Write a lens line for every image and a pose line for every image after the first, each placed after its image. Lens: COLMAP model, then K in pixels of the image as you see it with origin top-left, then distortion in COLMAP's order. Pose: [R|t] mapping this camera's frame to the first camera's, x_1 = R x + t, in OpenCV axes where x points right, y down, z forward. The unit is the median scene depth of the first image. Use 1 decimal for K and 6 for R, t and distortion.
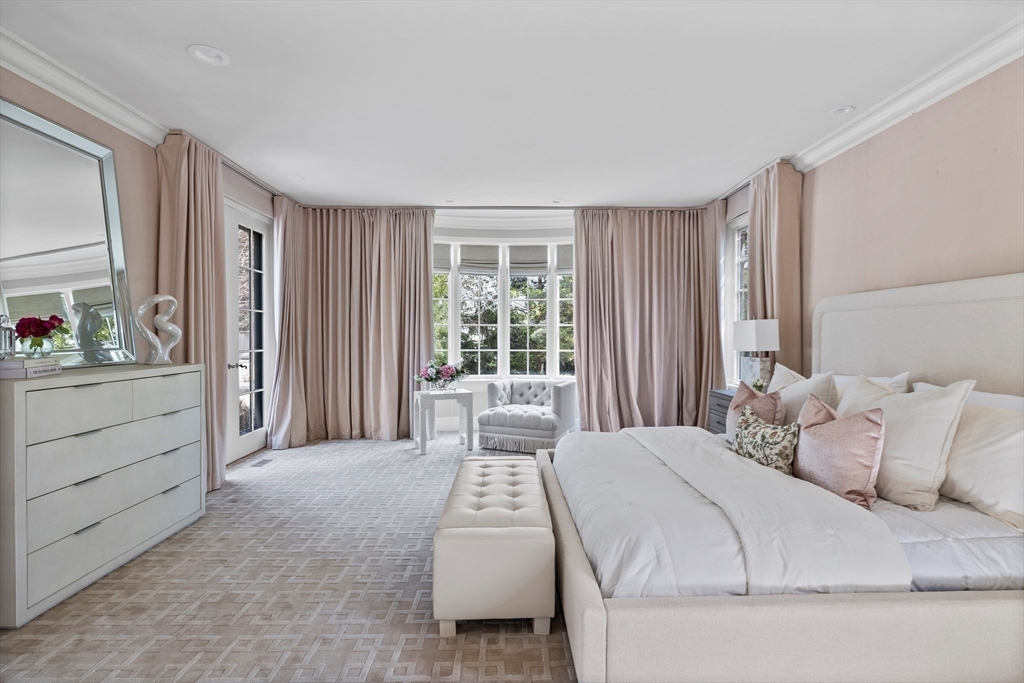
lens RADIAL K [[471.2, 0, 512.0], [0, 471.2, 341.5], [0, 0, 1]] dist [-0.000009, -0.000003]
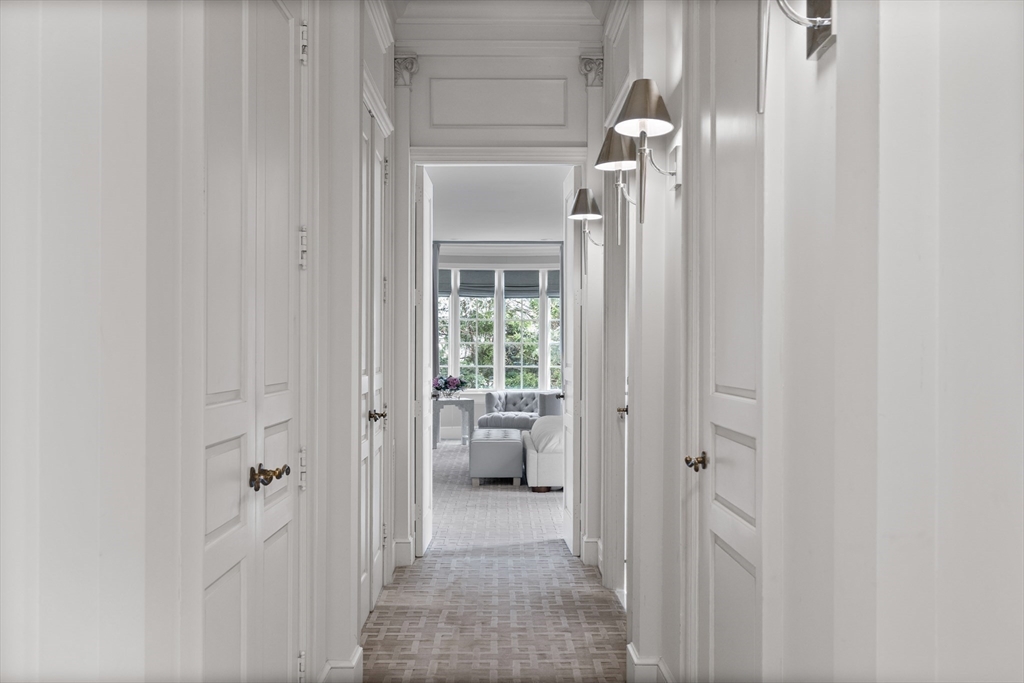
lens RADIAL K [[861.4, 0, 512.0], [0, 861.4, 341.5], [0, 0, 1]] dist [0.000131, -0.000032]
pose [[0.999997, 0.002462, 0.000855, 0.011989], [-0.002445, 0.999800, -0.019855, 0.001540], [-0.000904, 0.019853, 0.999803, -1.126405]]
